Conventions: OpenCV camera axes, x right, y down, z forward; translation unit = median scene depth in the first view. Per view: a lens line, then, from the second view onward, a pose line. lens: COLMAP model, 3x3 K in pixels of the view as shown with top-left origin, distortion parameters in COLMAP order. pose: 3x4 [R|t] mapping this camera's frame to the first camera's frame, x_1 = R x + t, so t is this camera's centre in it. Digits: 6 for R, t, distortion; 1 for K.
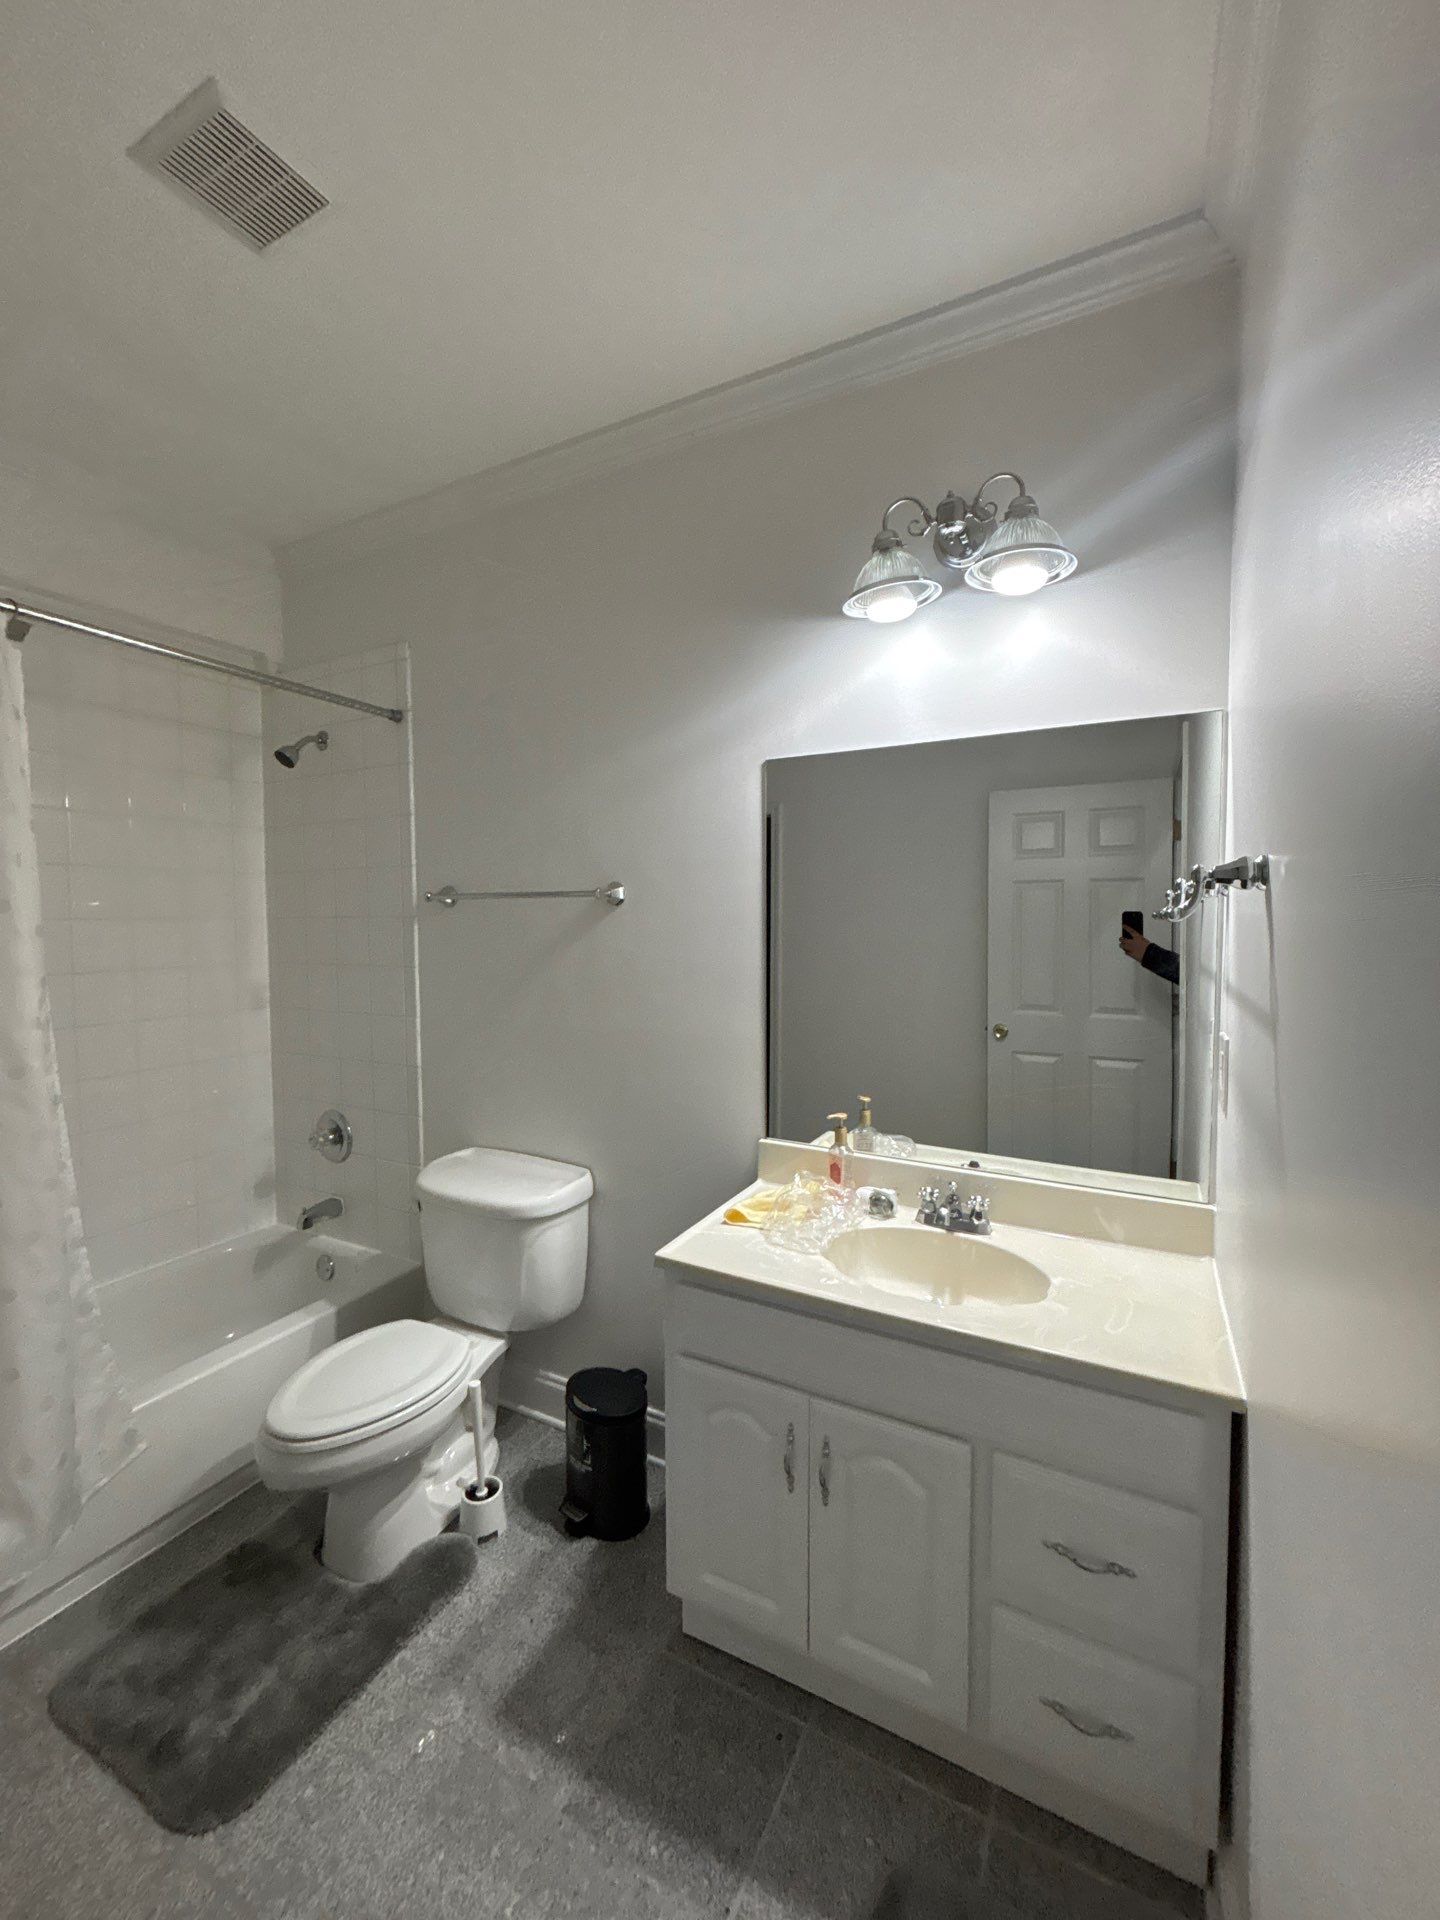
lens RADIAL K [[782.4, 0, 721.2], [0, 782.4, 956.1], [0, 0, 1]] dist [0.002303, 0.000046]
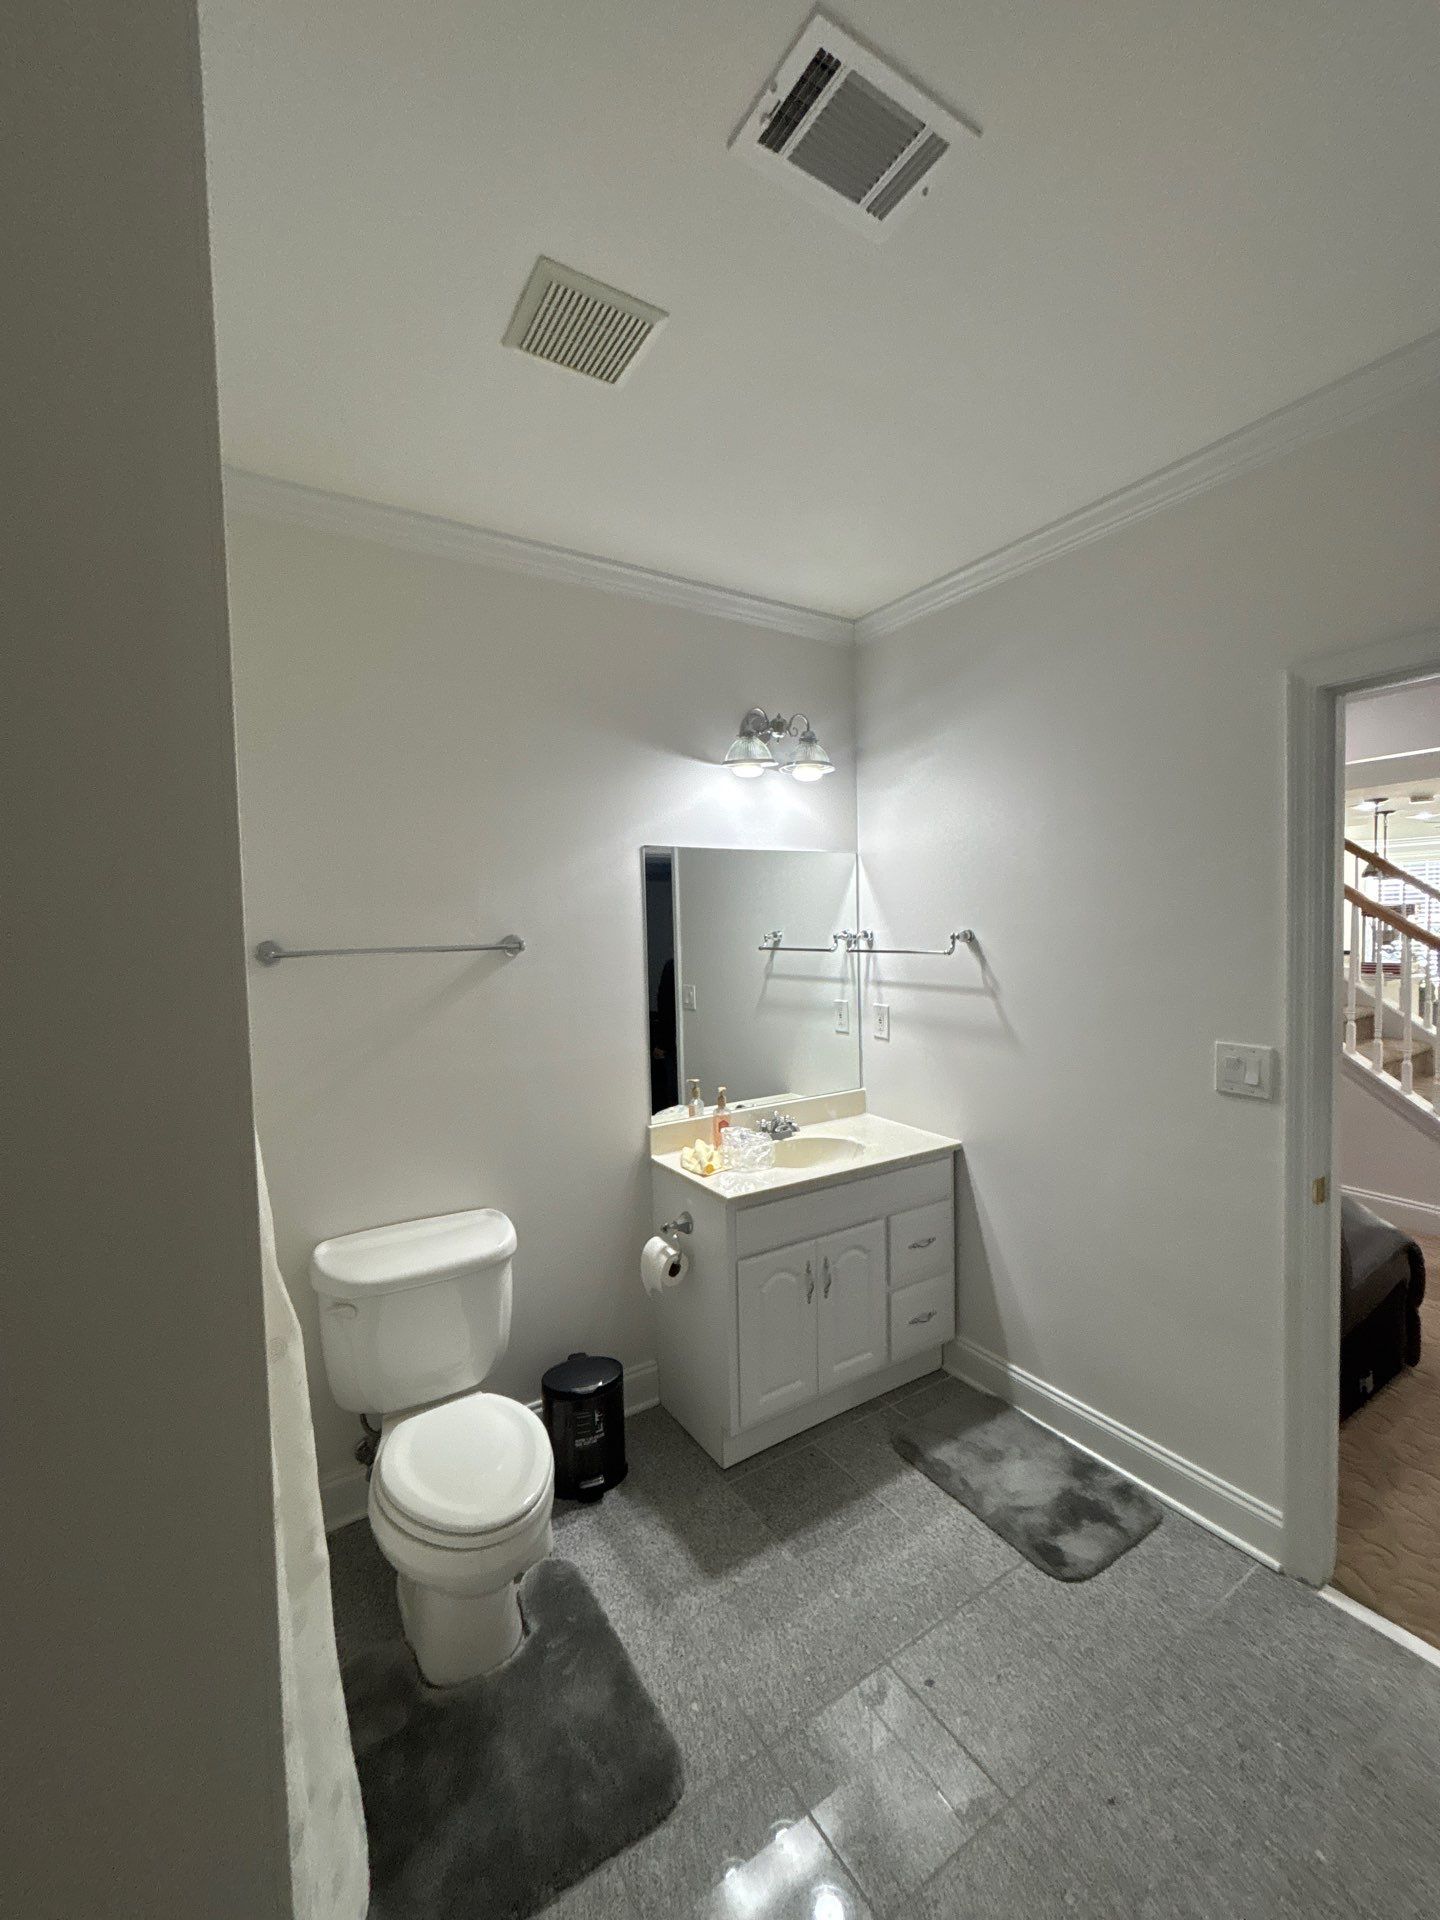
lens RADIAL K [[782.4, 0, 721.2], [0, 782.4, 956.1], [0, 0, 1]] dist [0.002303, 0.000046]
pose [[0.494077, -0.046063, 0.868197, -0.982072], [0.069526, 0.997491, 0.013357, -0.061639], [-0.866634, 0.053763, 0.496039, 0.202095]]
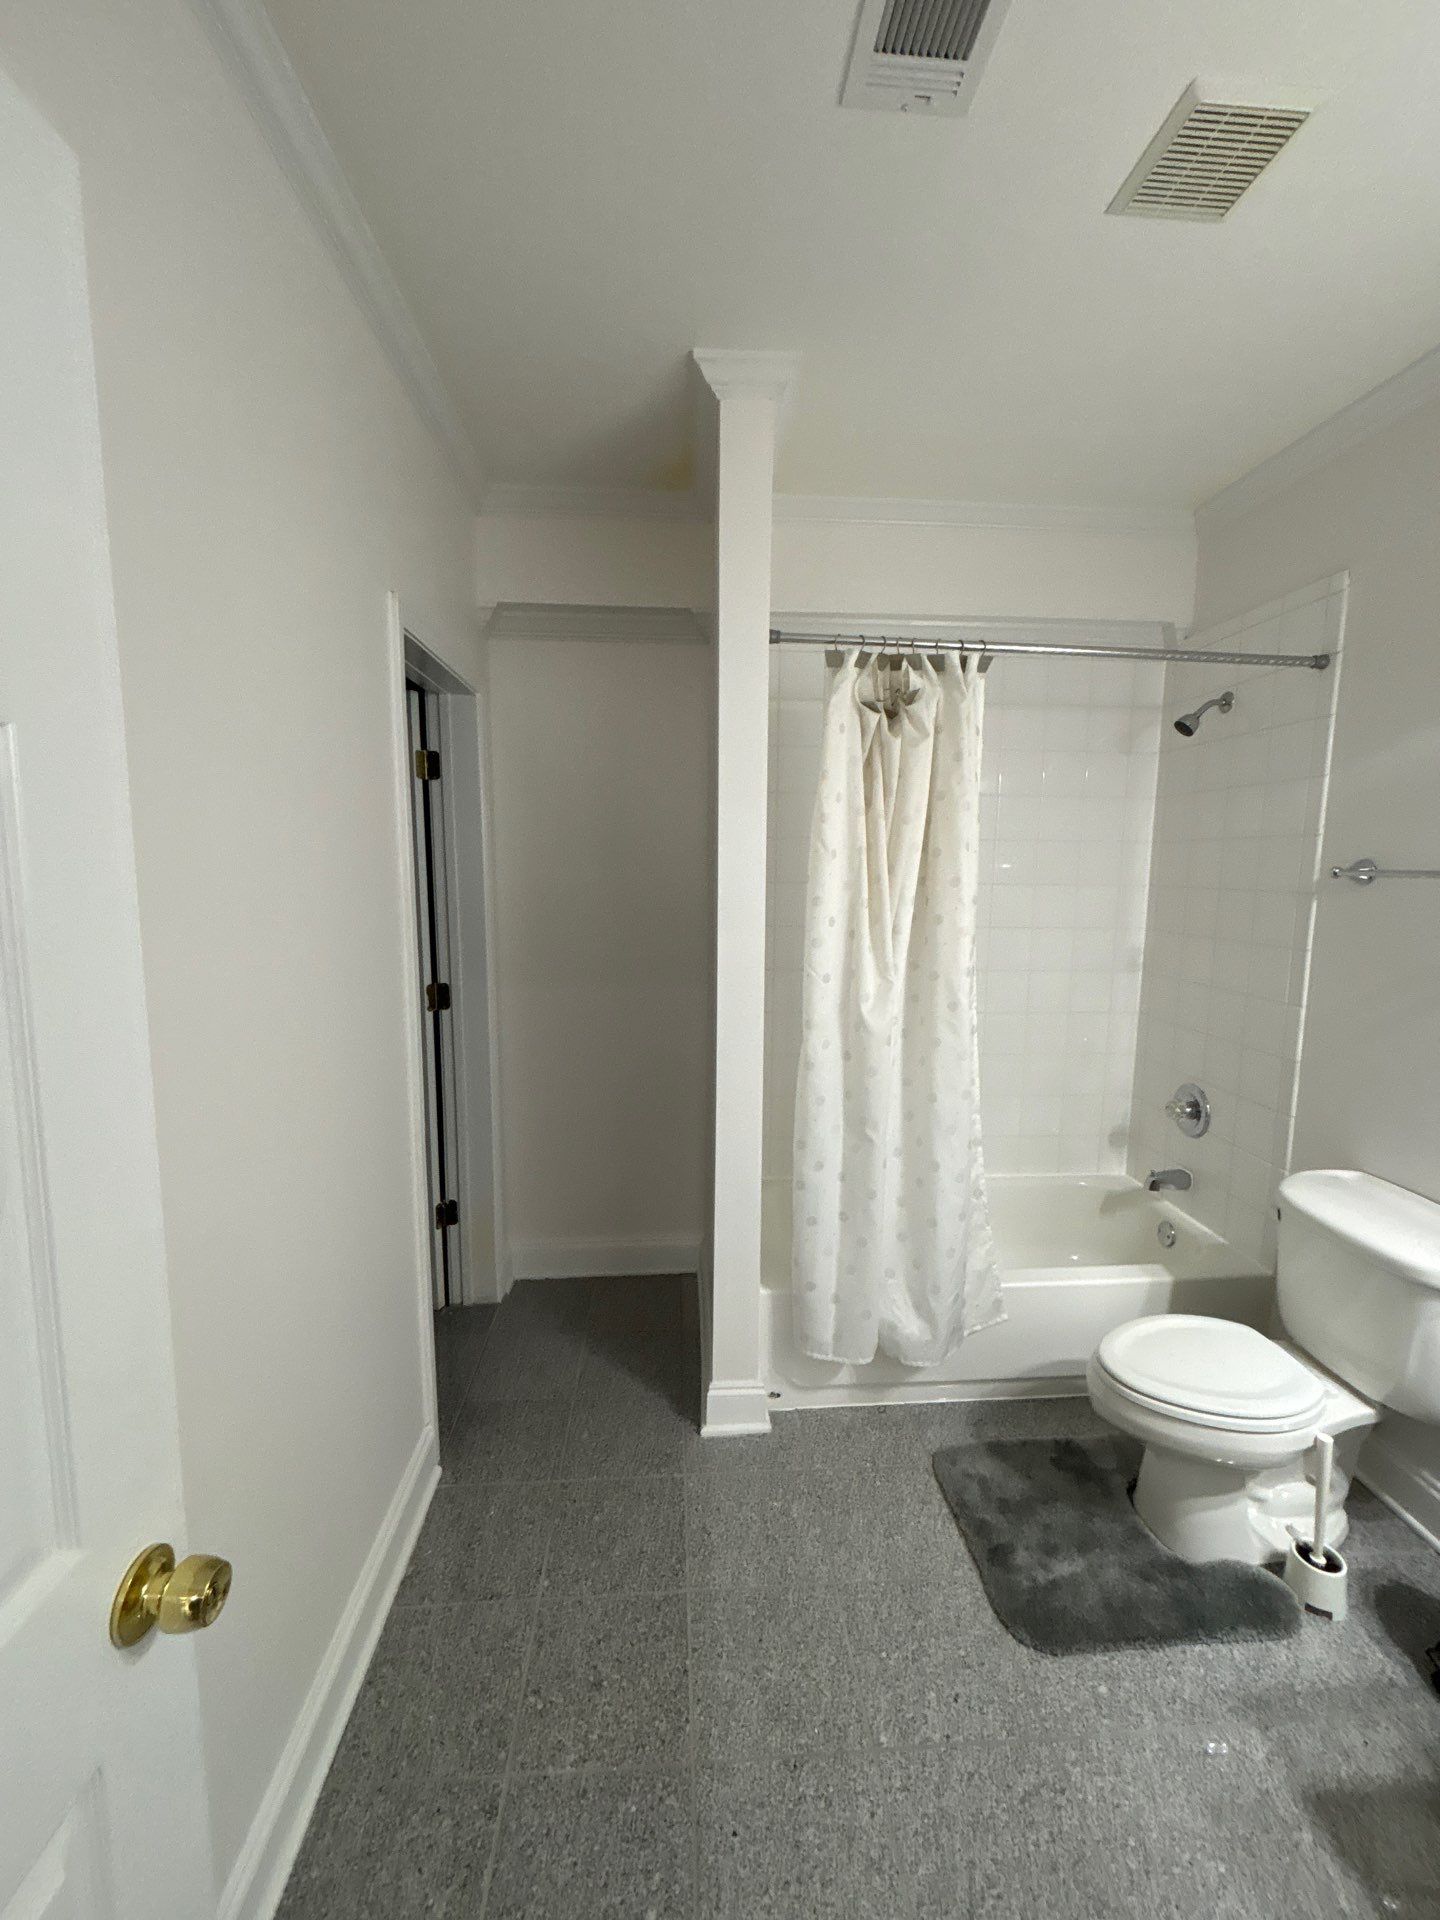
lens RADIAL K [[782.4, 0, 721.2], [0, 782.4, 956.1], [0, 0, 1]] dist [0.002303, 0.000046]
pose [[0.523150, 0.111510, -0.844914, 0.012679], [-0.058981, 0.993763, 0.094635, -0.030753], [0.850197, 0.000325, 0.526464, -0.034812]]
